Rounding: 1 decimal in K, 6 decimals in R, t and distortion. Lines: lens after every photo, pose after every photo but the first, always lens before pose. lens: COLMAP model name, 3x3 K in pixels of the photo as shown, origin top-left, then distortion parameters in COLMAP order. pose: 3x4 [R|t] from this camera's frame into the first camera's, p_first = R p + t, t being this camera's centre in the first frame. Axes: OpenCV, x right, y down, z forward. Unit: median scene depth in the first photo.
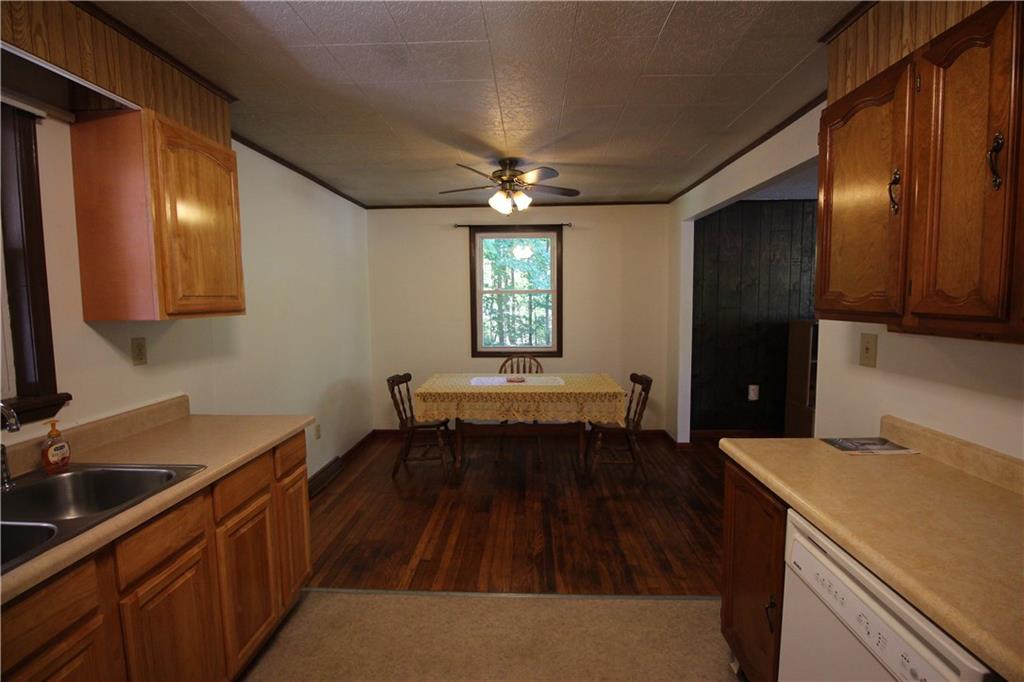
lens RADIAL K [[477.9, 0, 512.7], [0, 477.9, 336.7], [0, 0, 1]] dist [-0.015386, -0.000557]
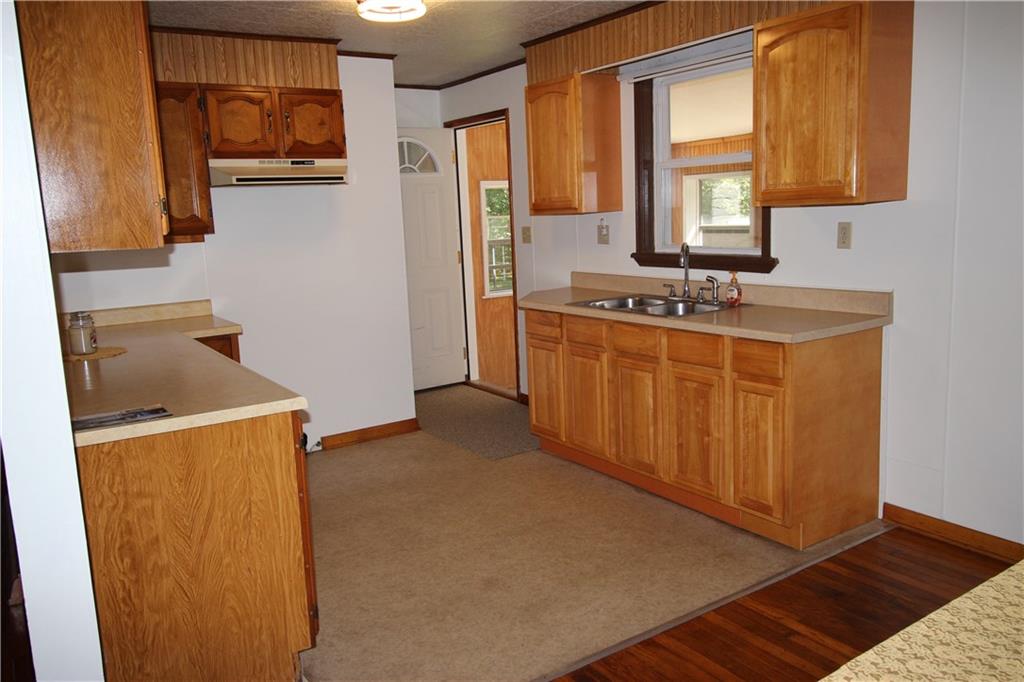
lens RADIAL K [[813.3, 0, 513.1], [0, 813.3, 338.7], [0, 0, 1]] dist [-0.000520, -0.000094]
pose [[-0.819230, 0.139283, -0.556294, 0.655020], [0.006741, 0.972328, 0.233522, -0.137227], [0.573426, 0.187558, -0.797499, 1.645104]]
